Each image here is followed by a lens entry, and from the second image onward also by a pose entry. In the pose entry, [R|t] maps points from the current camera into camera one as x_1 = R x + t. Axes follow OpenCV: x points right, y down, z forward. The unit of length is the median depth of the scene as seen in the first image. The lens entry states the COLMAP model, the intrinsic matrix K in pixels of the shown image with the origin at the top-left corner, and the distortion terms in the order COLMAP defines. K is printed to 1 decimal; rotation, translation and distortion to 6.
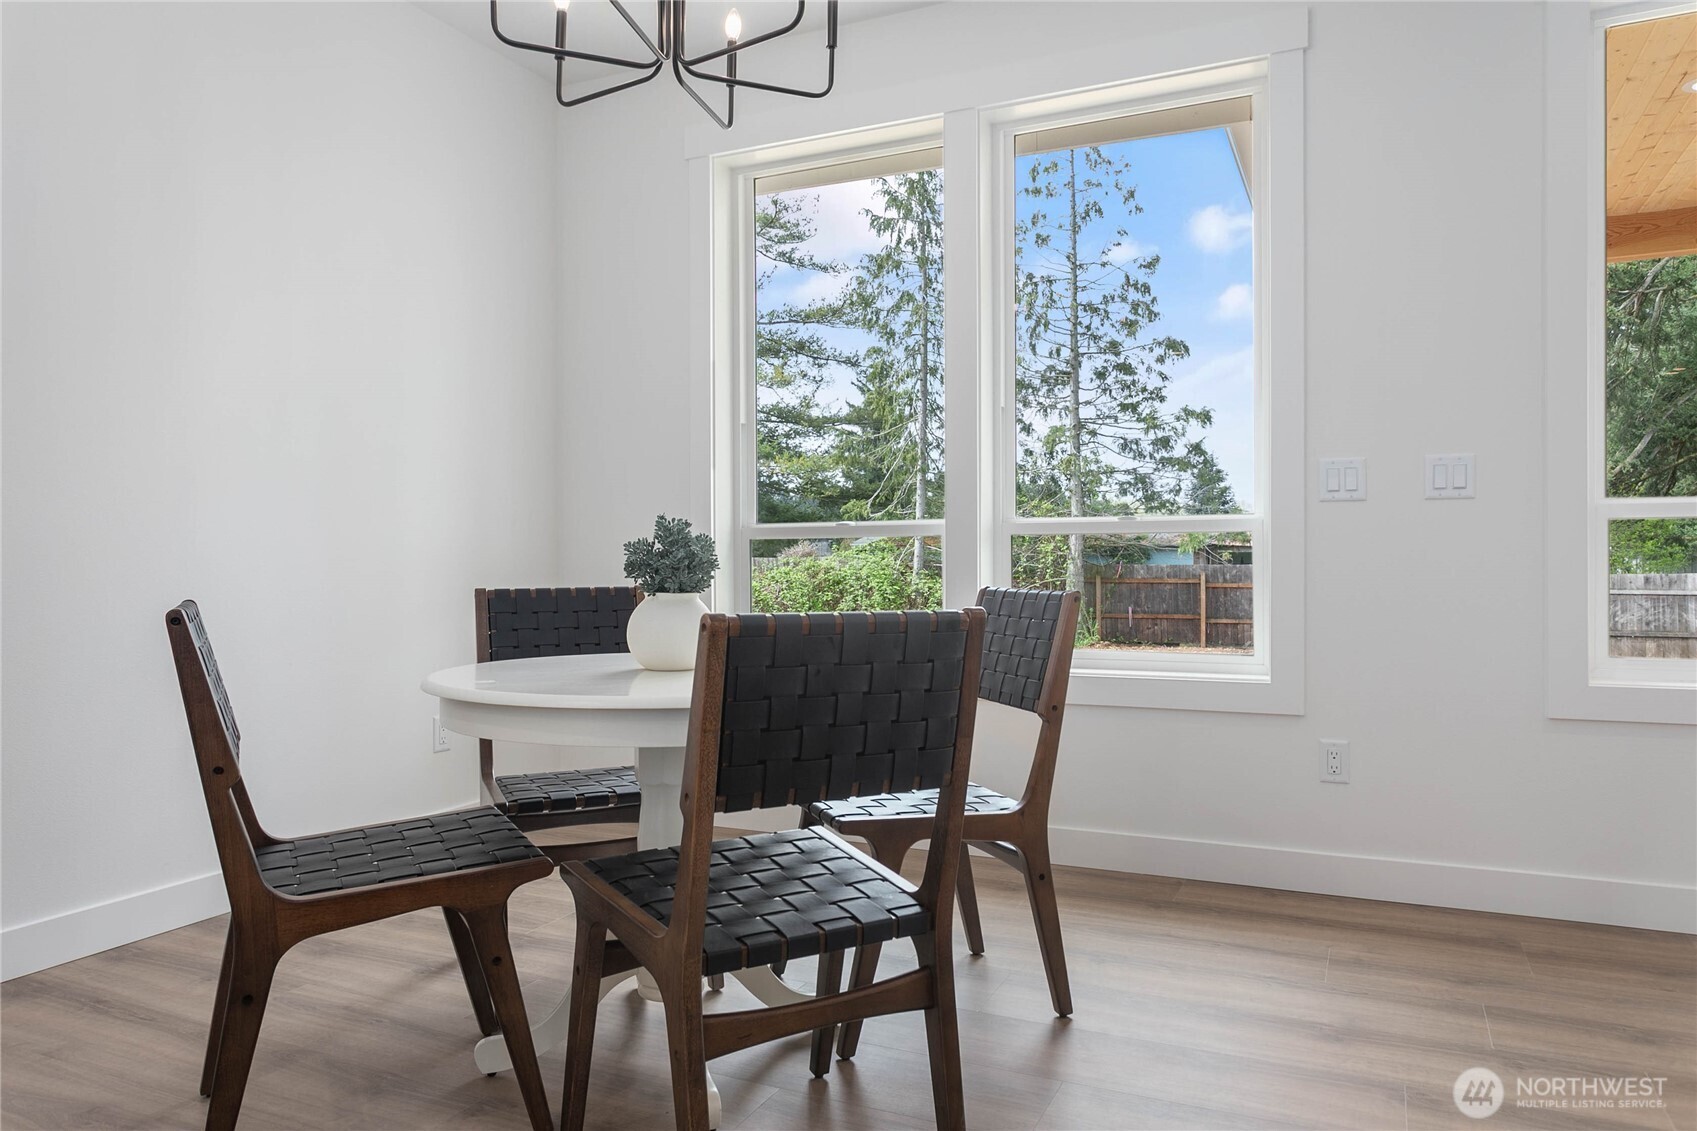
lens RADIAL K [[1160.2, 0, 813.2], [0, 1160.2, 621.5], [0, 0, 1]] dist [-0.003754, 0.001898]
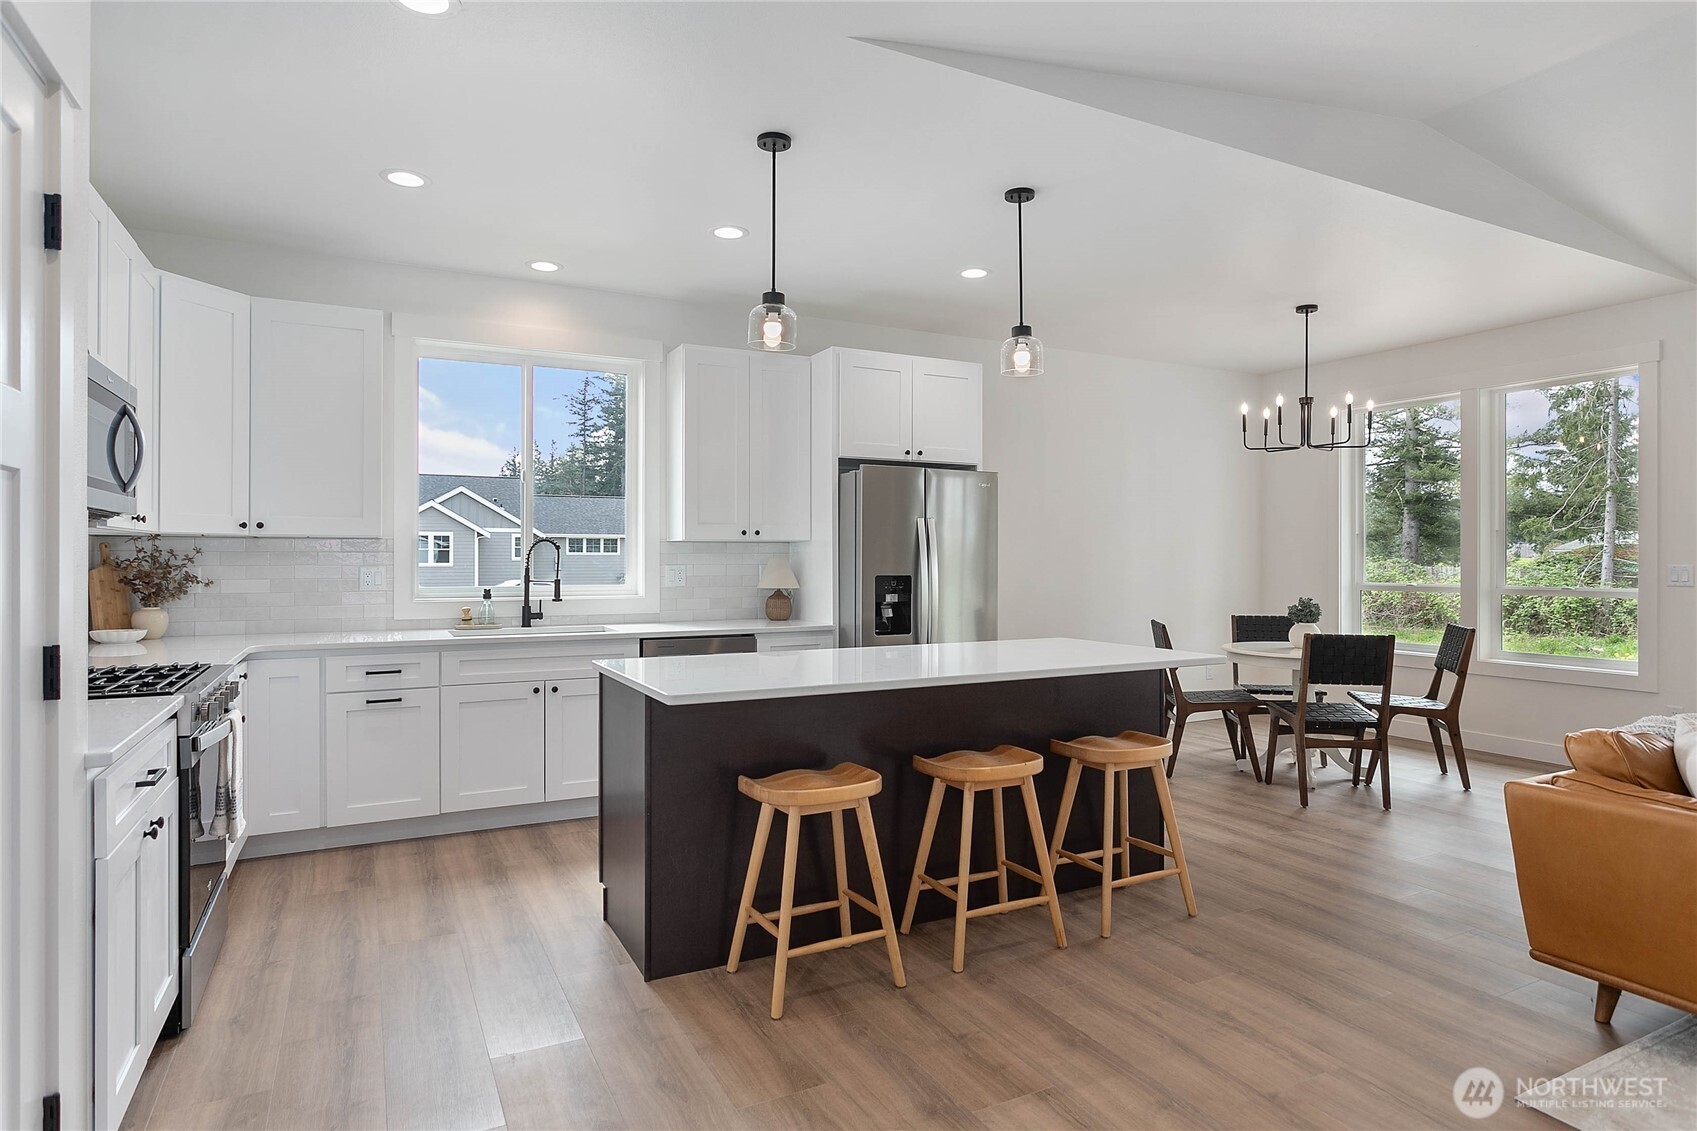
lens RADIAL K [[928.7, 0, 860.4], [0, 928.7, 500.2], [0, 0, 1]] dist [-0.008849, 0.003038]
pose [[0.814274, -0.023469, -0.580006, 0.326982], [-0.042112, 0.994161, -0.099348, -0.050724], [0.578951, 0.105321, 0.808531, -1.573224]]
